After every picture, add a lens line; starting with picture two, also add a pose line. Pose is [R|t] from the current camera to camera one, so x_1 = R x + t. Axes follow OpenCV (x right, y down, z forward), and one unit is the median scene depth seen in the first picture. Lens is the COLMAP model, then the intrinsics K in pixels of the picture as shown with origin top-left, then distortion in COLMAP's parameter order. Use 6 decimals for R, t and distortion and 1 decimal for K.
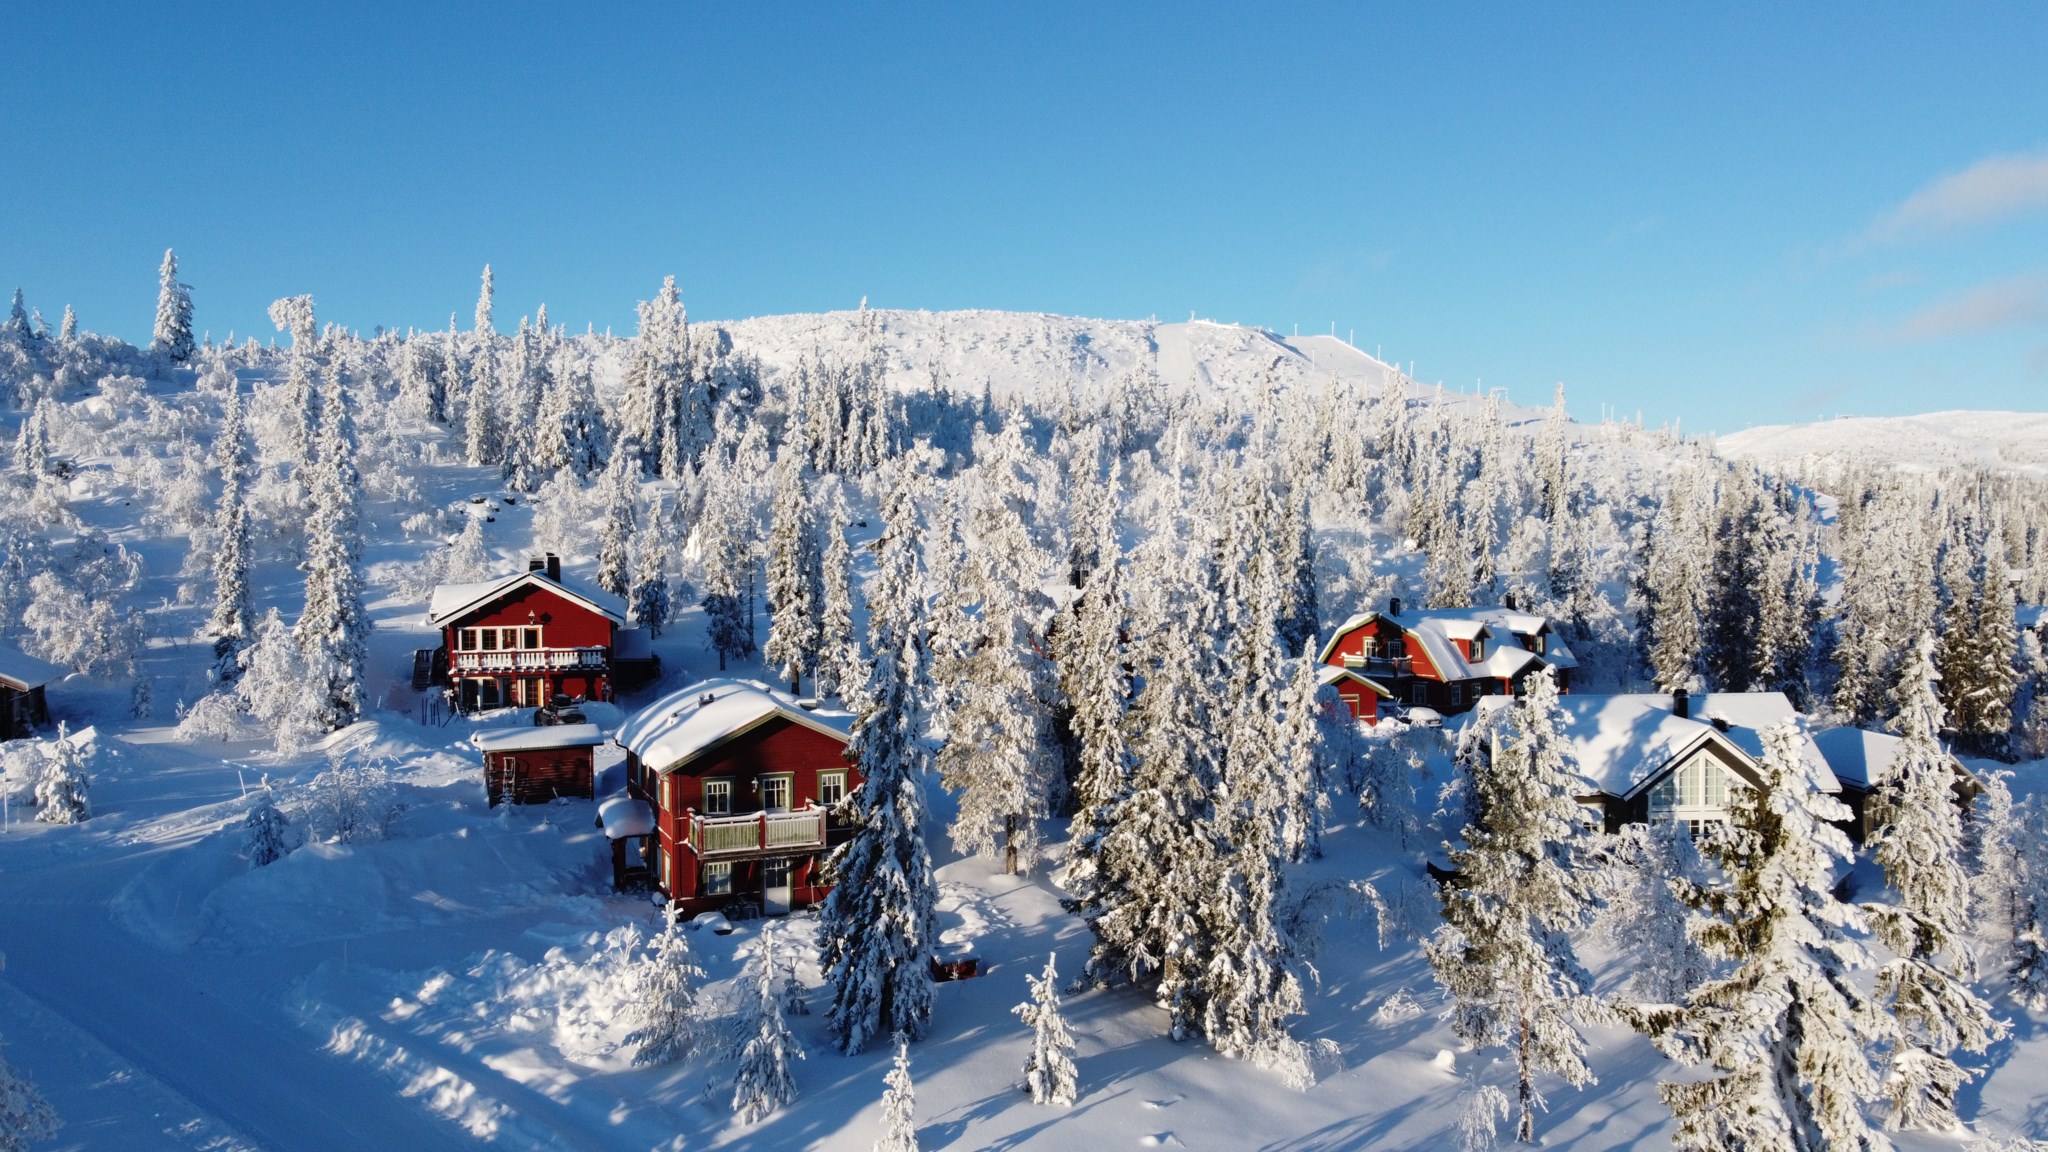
lens RADIAL K [[1488.6, 0, 1024.0], [0, 1488.6, 576.0], [0, 0, 1]] dist [-0.004567, 0.005487]
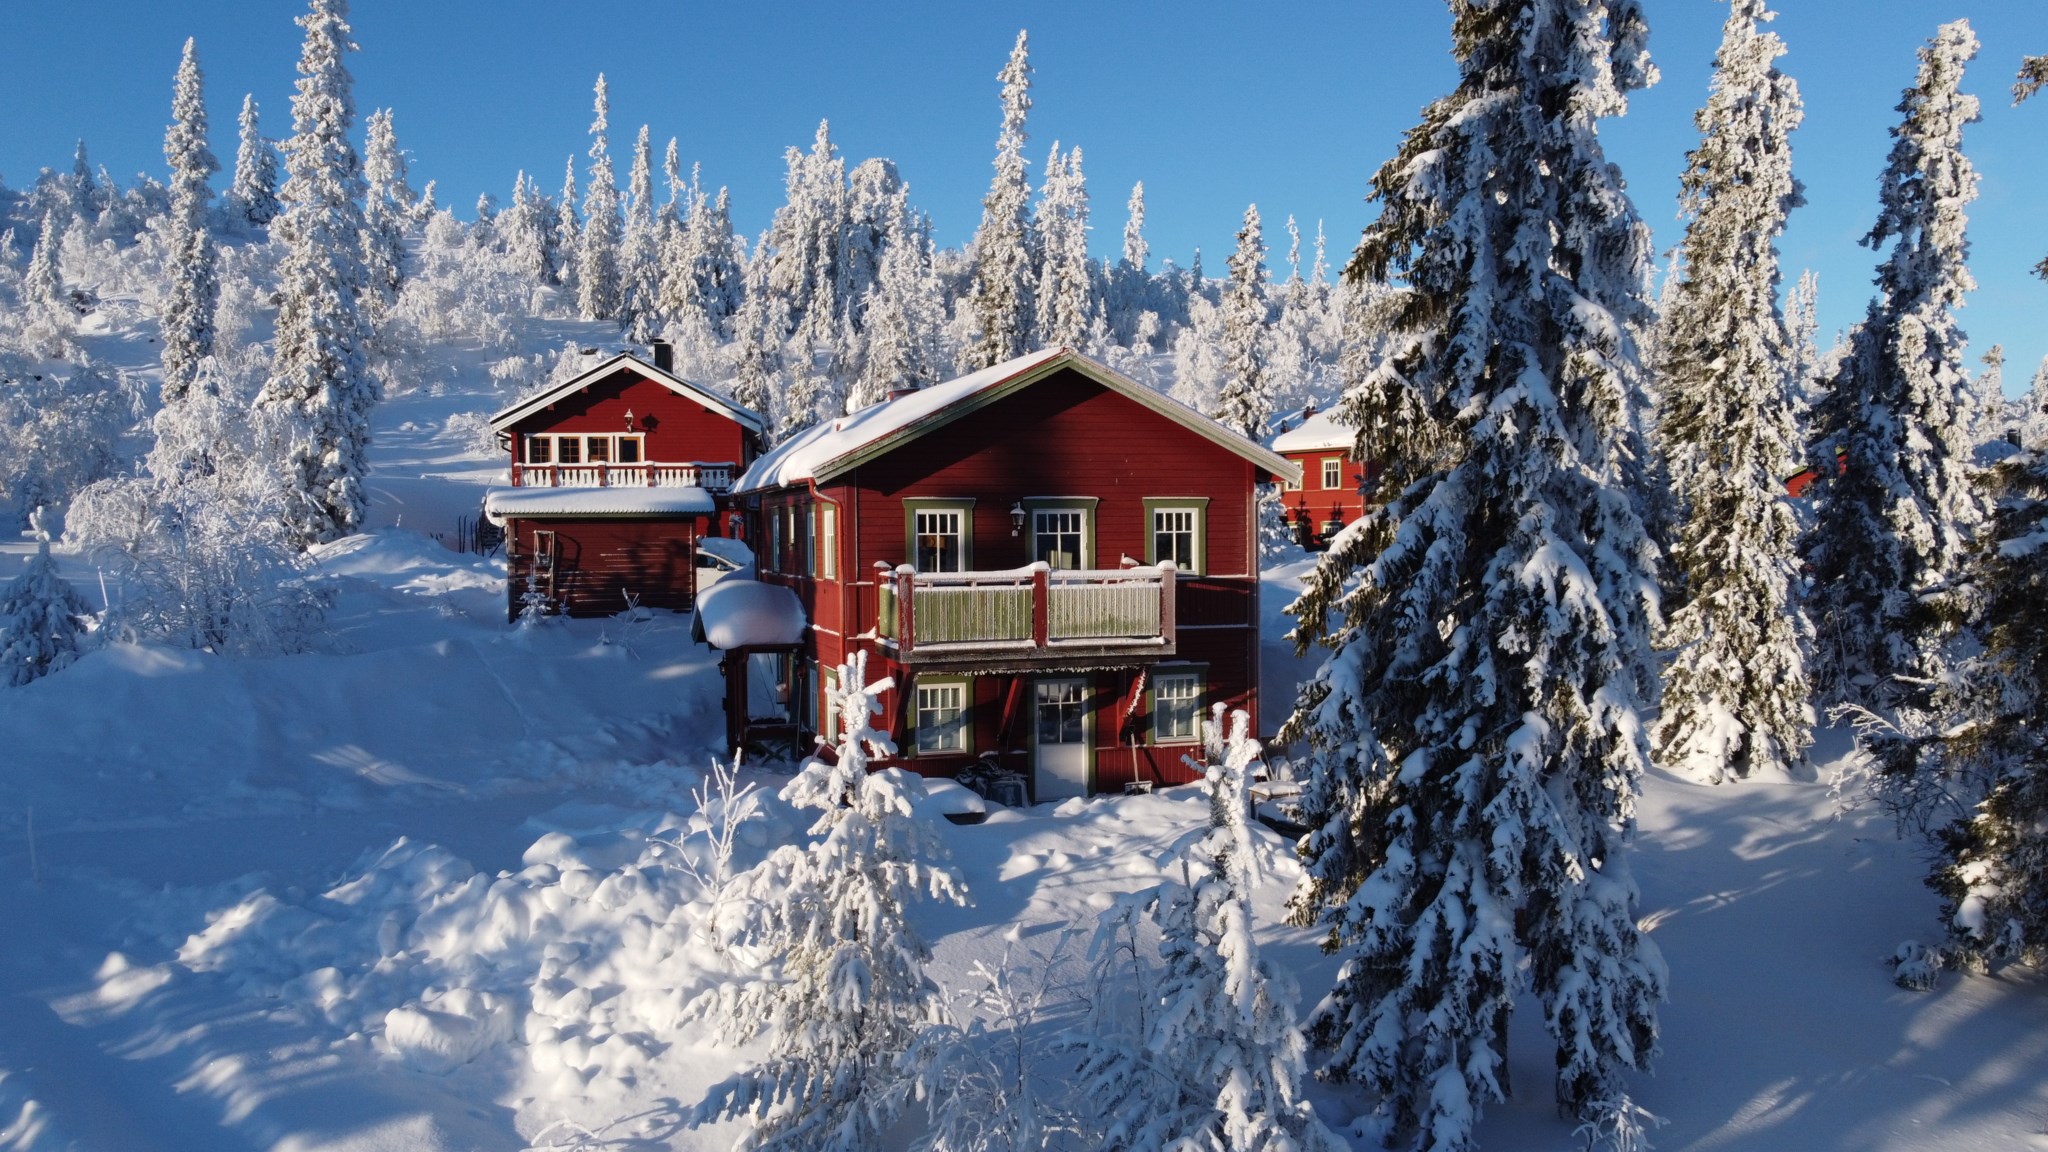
lens RADIAL K [[1450.0, 0, 1024.0], [0, 1450.0, 576.0], [0, 0, 1]] dist [0.003549, 0.000366]
pose [[0.995556, -0.000785, -0.094164, -0.129632], [0.000475, 0.999994, -0.003317, 0.151631], [0.094166, 0.003258, 0.995551, 0.524279]]
